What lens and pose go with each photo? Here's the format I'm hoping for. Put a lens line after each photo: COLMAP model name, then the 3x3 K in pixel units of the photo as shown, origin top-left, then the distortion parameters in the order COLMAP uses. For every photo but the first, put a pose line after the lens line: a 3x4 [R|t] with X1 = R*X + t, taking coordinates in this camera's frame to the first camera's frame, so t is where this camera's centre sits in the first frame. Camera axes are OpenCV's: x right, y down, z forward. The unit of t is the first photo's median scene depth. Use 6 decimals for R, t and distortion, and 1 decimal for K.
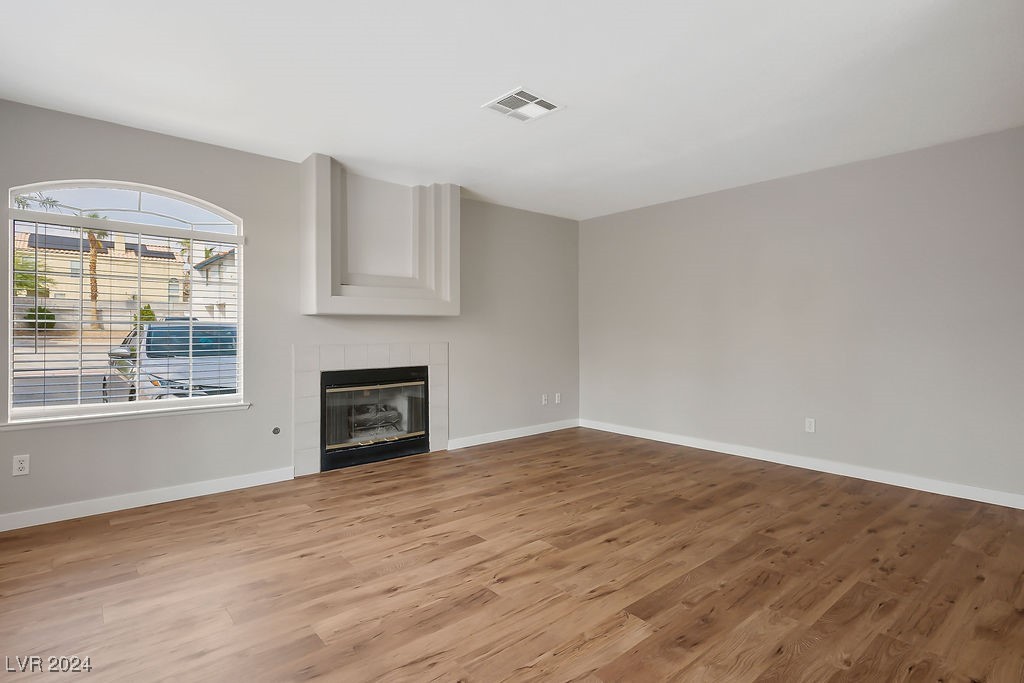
lens RADIAL K [[504.9, 0, 508.8], [0, 504.9, 324.7], [0, 0, 1]] dist [0.012993, 0.002326]
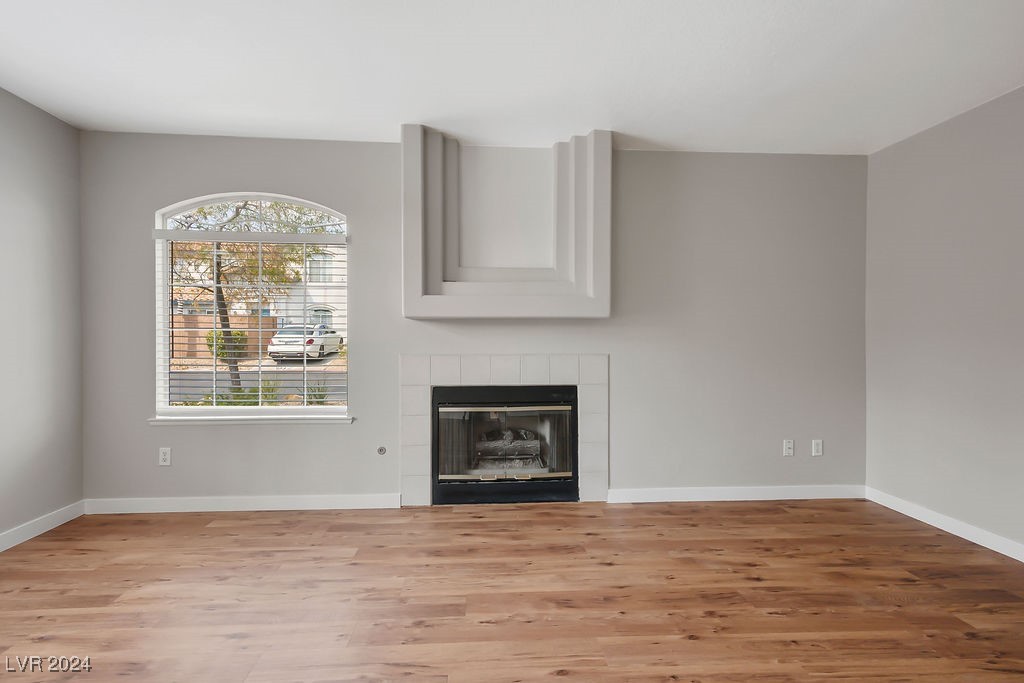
lens RADIAL K [[504.9, 0, 512.3], [0, 504.9, 335.0], [0, 0, 1]] dist [0.012993, 0.002326]
pose [[0.806530, -0.002325, -0.591189, 0.316459], [0.005321, 0.999980, 0.003327, 0.007031], [0.591170, -0.005829, 0.806526, 0.536304]]
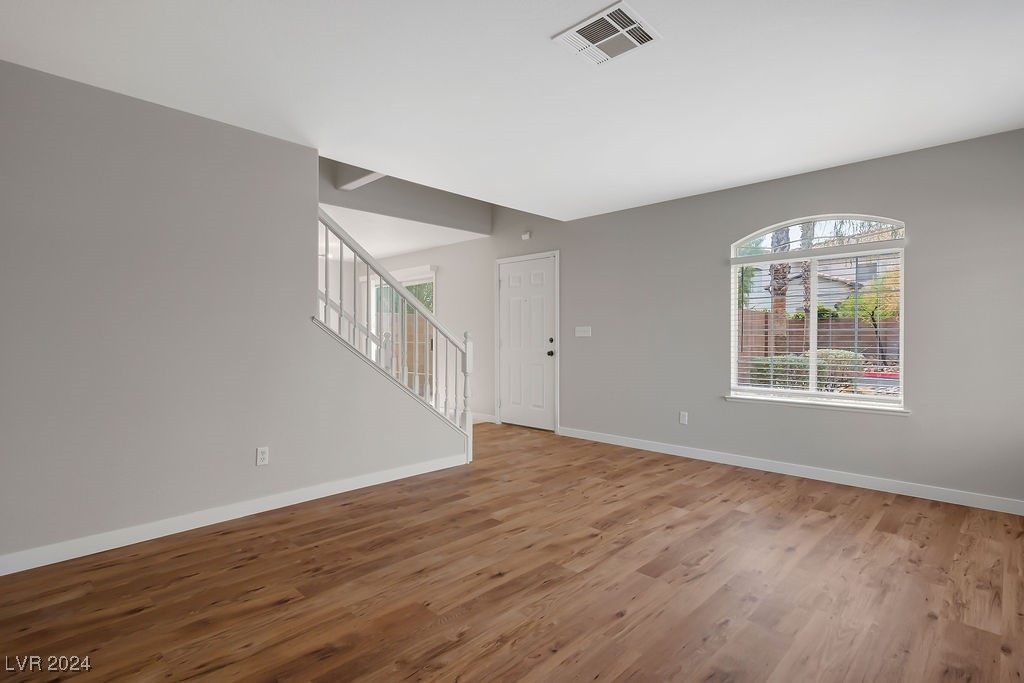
lens RADIAL K [[504.9, 0, 513.9], [0, 504.9, 340.5], [0, 0, 1]] dist [0.012993, 0.002326]
pose [[-0.994800, -0.000968, -0.101846, 0.236860], [-0.000579, 0.999992, -0.003851, 0.020532], [0.101849, -0.003772, -0.994793, 1.689024]]
